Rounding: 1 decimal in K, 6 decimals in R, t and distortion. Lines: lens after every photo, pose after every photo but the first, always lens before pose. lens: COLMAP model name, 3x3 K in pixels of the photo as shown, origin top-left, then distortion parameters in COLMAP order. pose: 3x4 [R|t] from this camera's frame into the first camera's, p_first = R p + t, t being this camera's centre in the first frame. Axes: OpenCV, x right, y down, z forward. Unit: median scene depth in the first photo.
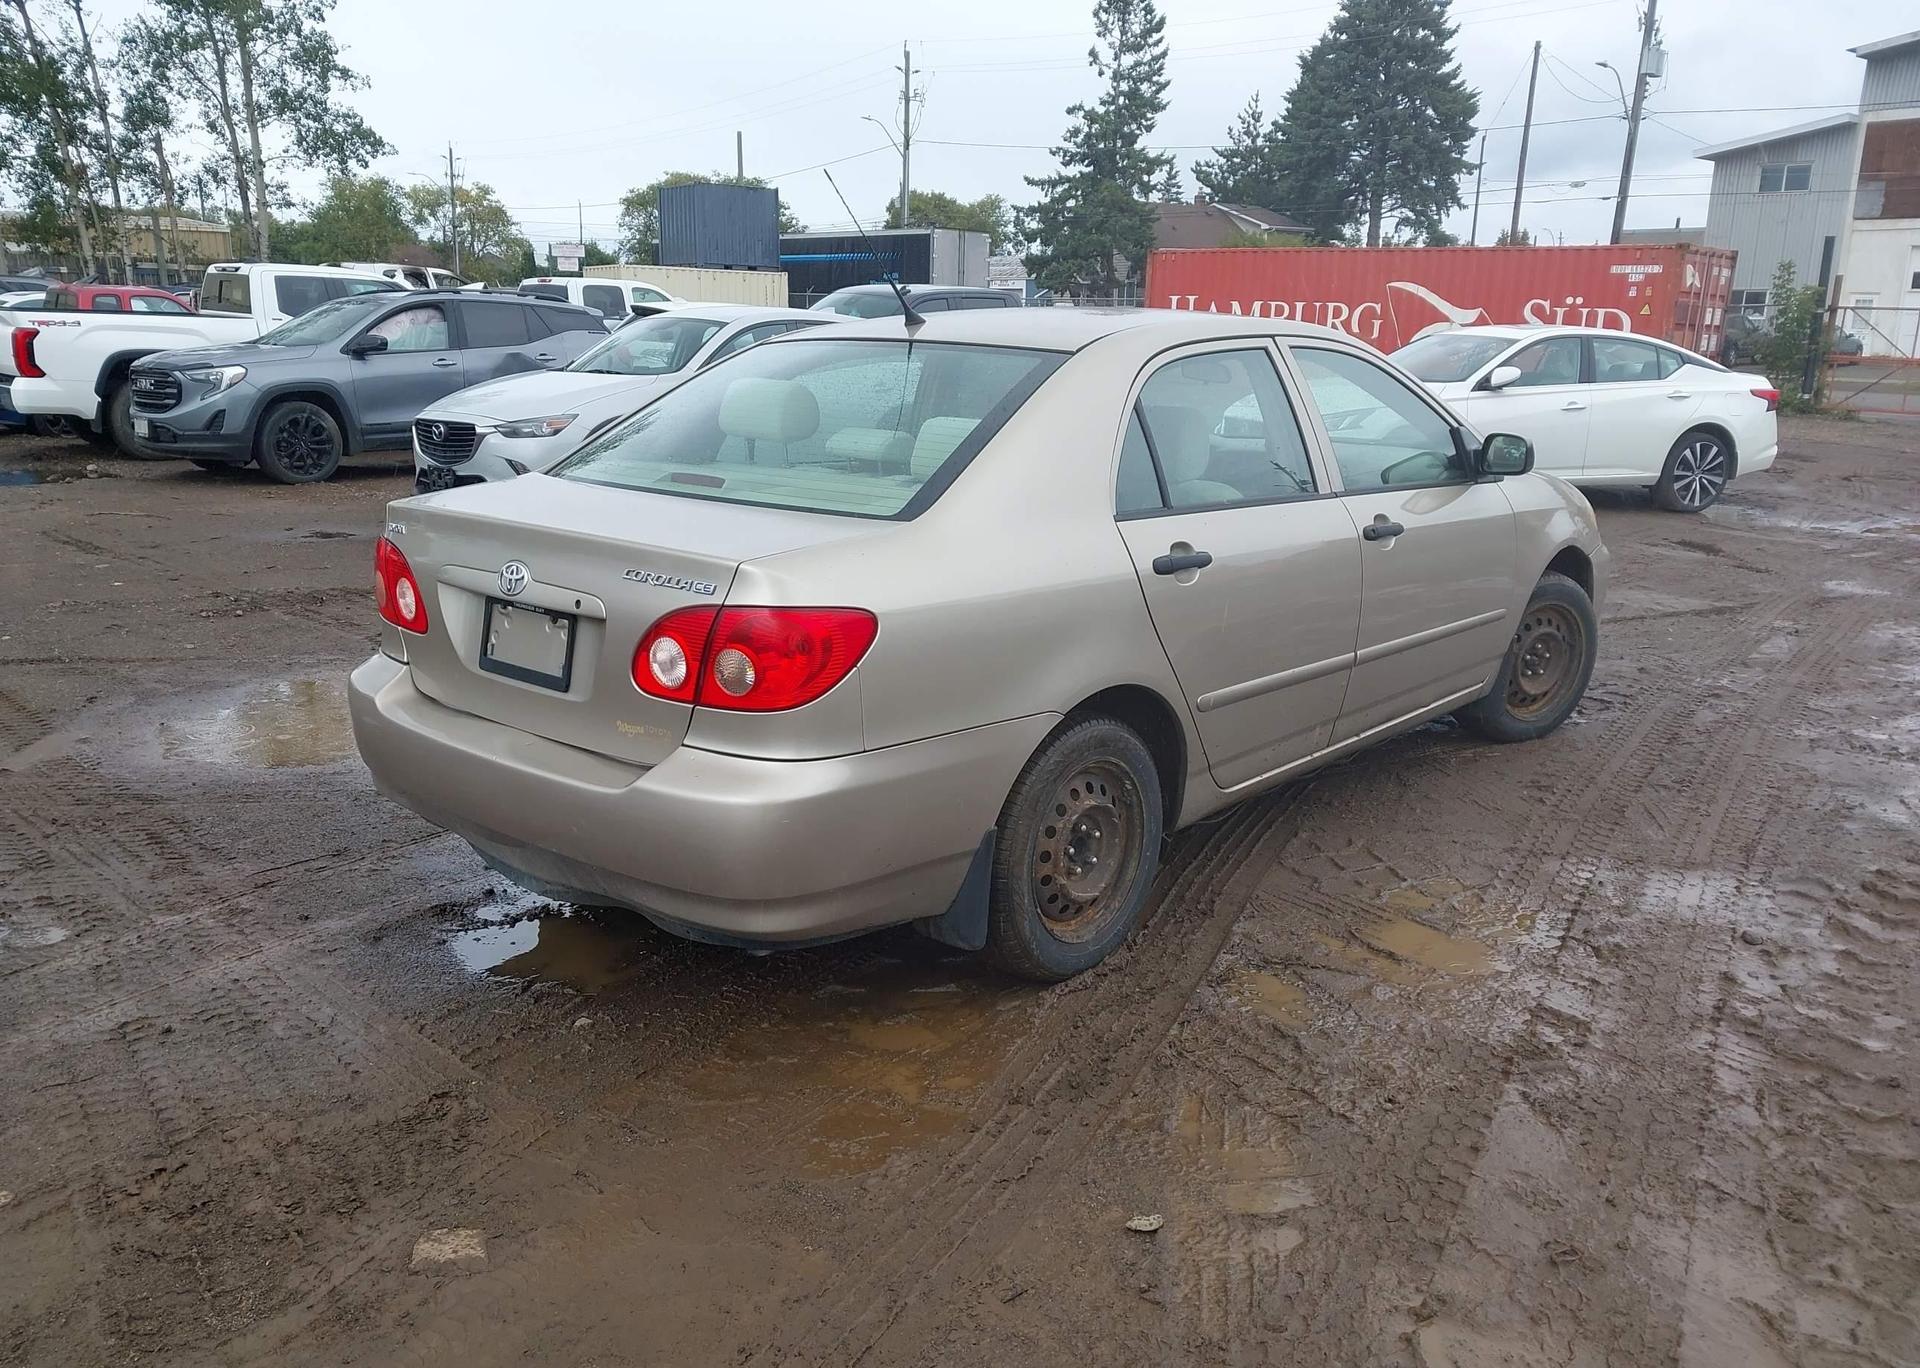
lens RADIAL K [[1500.2, 0, 957.8], [0, 1500.2, 684.4], [0, 0, 1]] dist [0.039706, -0.043139]
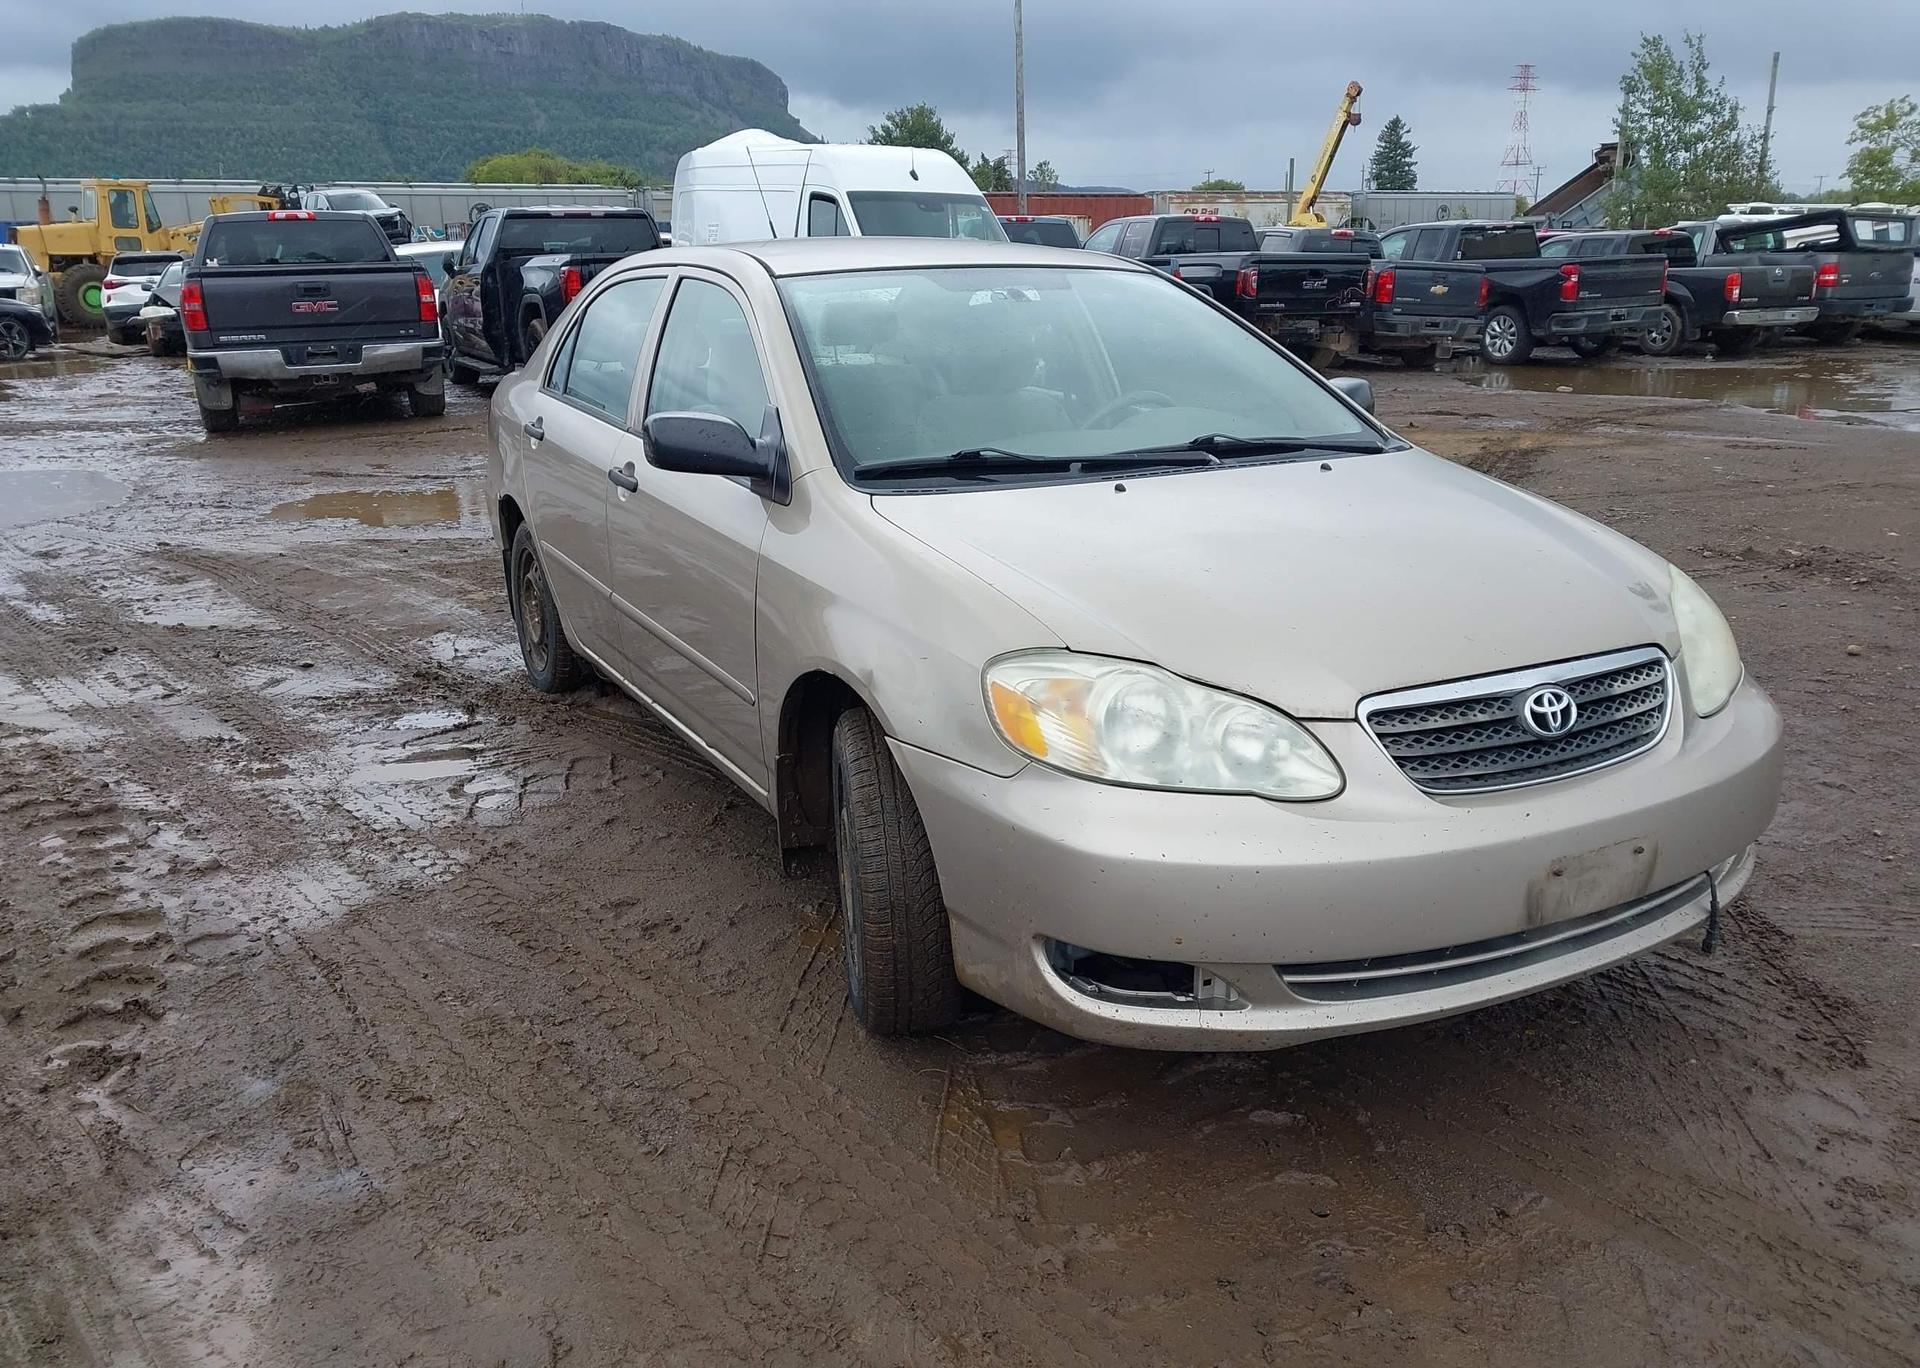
lens RADIAL K [[1500.2, 0, 963.2], [0, 1500.2, 679.0], [0, 0, 1]] dist [0.039706, -0.043139]
pose [[-0.340977, 0.246769, -0.907105, 0.347675], [-0.221548, 0.916658, 0.332647, -0.110347], [0.913593, 0.314392, -0.257888, 0.472771]]
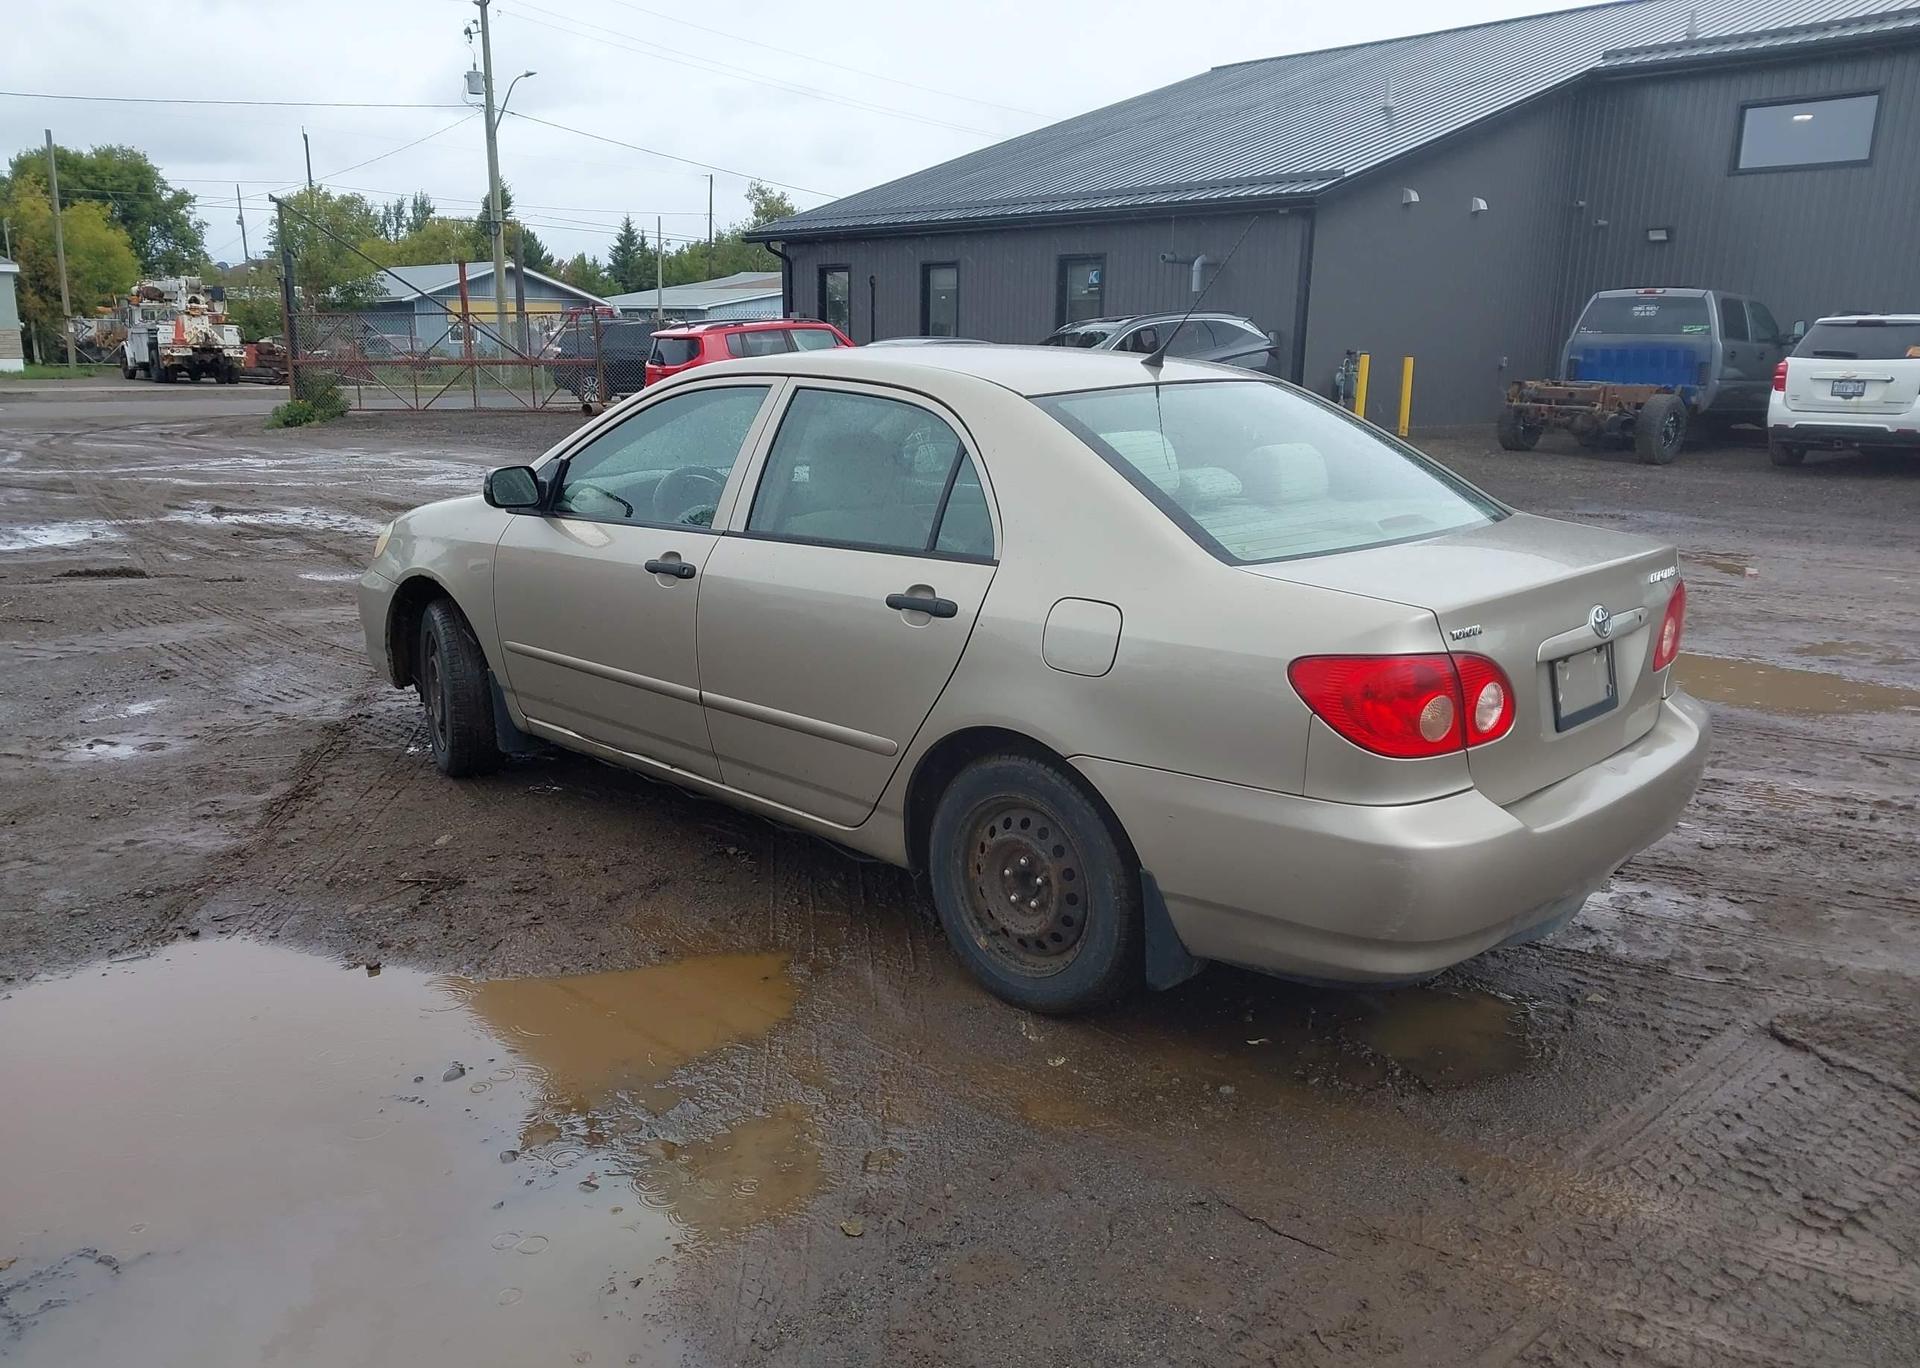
lens RADIAL K [[1500.2, 0, 953.9], [0, 1500.2, 679.7], [0, 0, 1]] dist [0.039706, -0.043139]
pose [[0.038215, -0.234861, 0.971277, -0.321124], [0.231230, 0.947685, 0.220059, -0.087925], [-0.972148, 0.216179, 0.090523, 0.325030]]
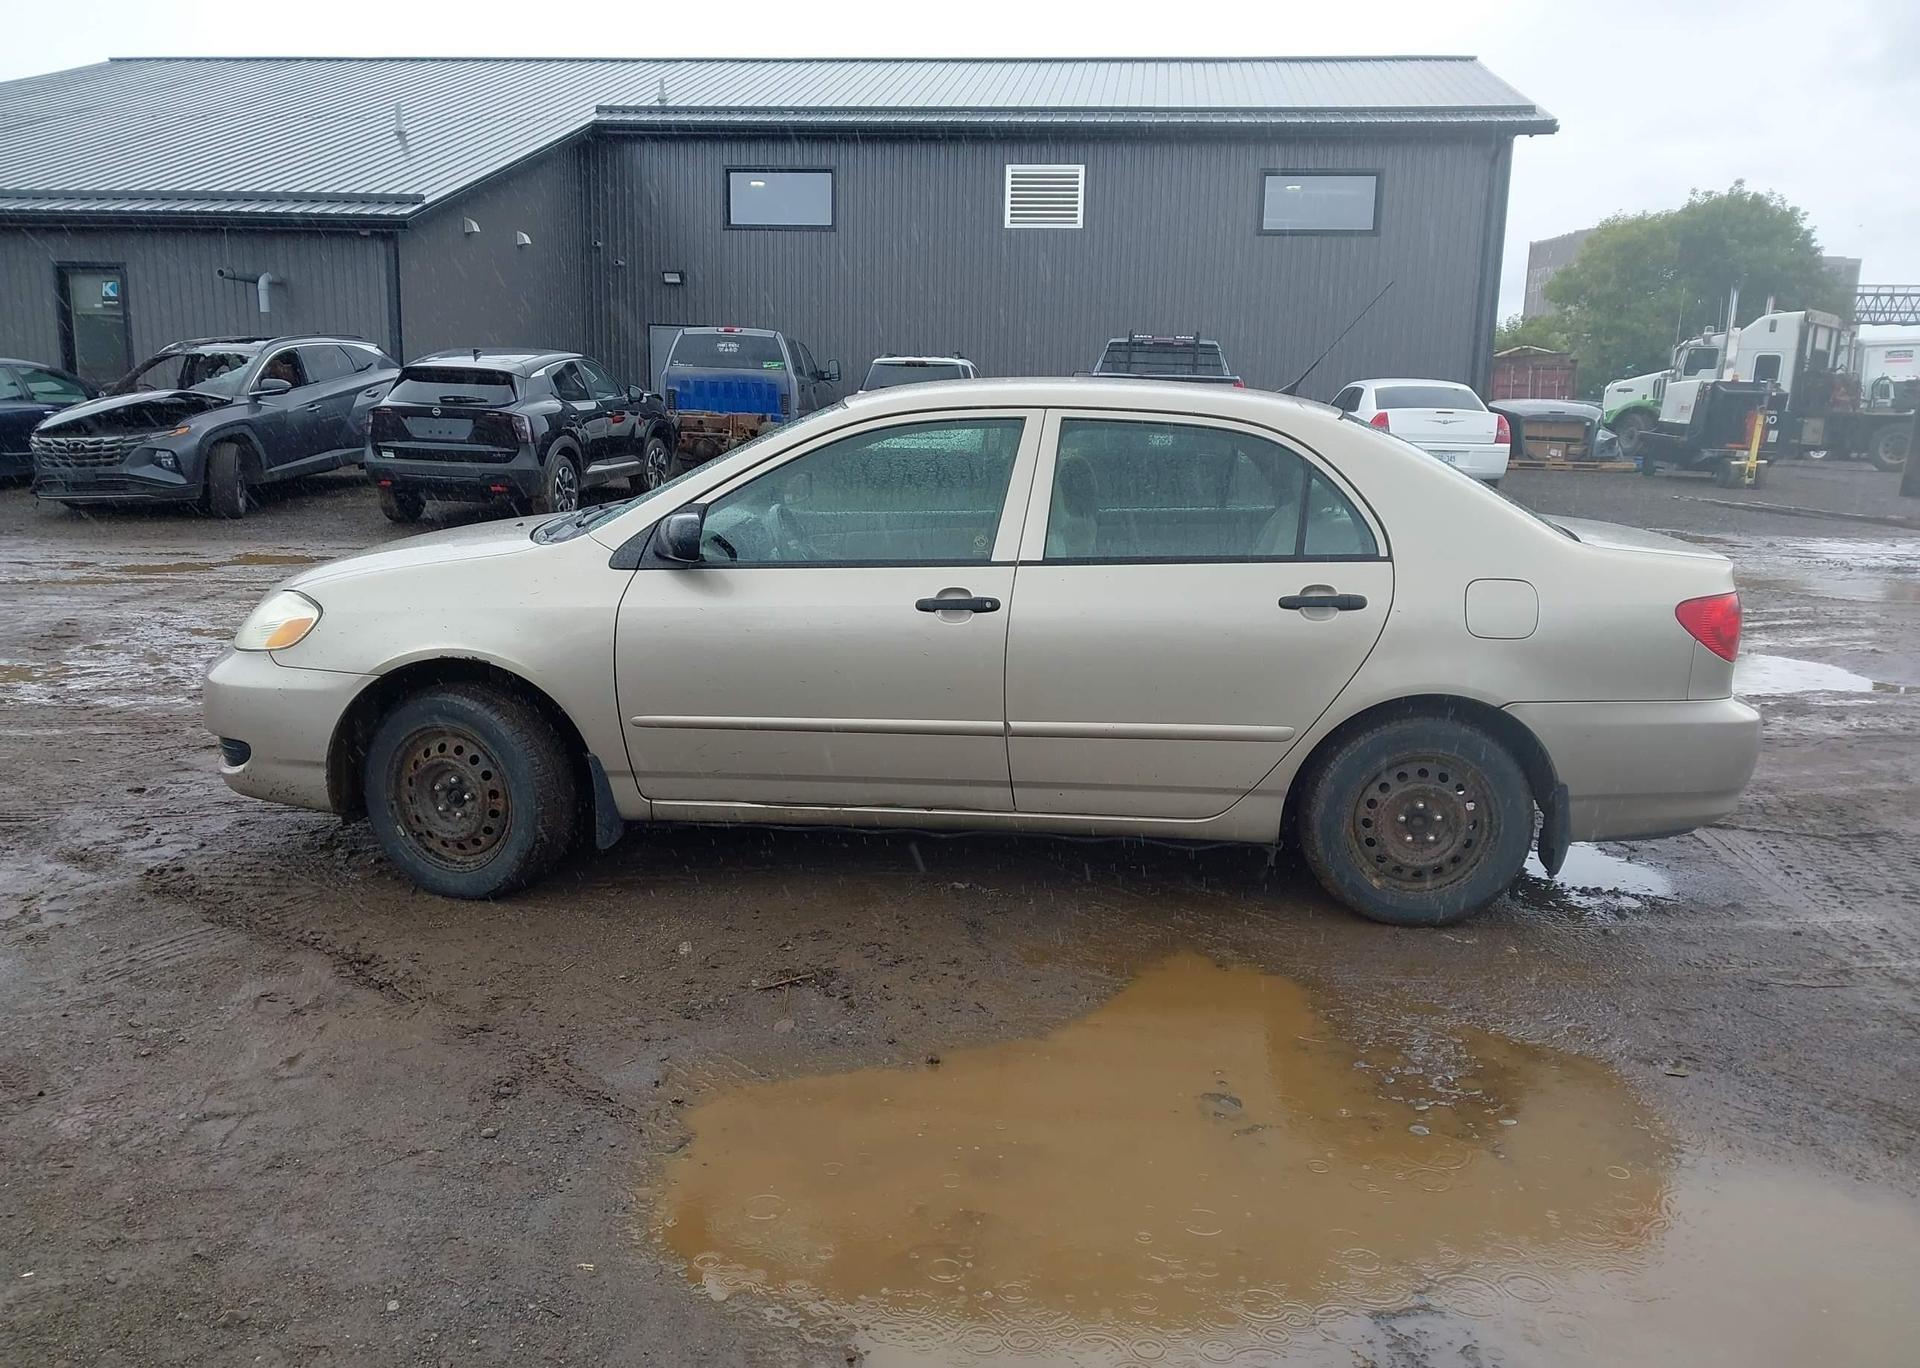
lens RADIAL K [[1500.2, 0, 949.1], [0, 1500.2, 682.9], [0, 0, 1]] dist [0.039706, -0.043139]
pose [[-0.641202, -0.175717, 0.746983, -0.242979], [0.157598, 0.922526, 0.352291, -0.149504], [-0.751014, 0.343613, -0.563833, 0.591451]]
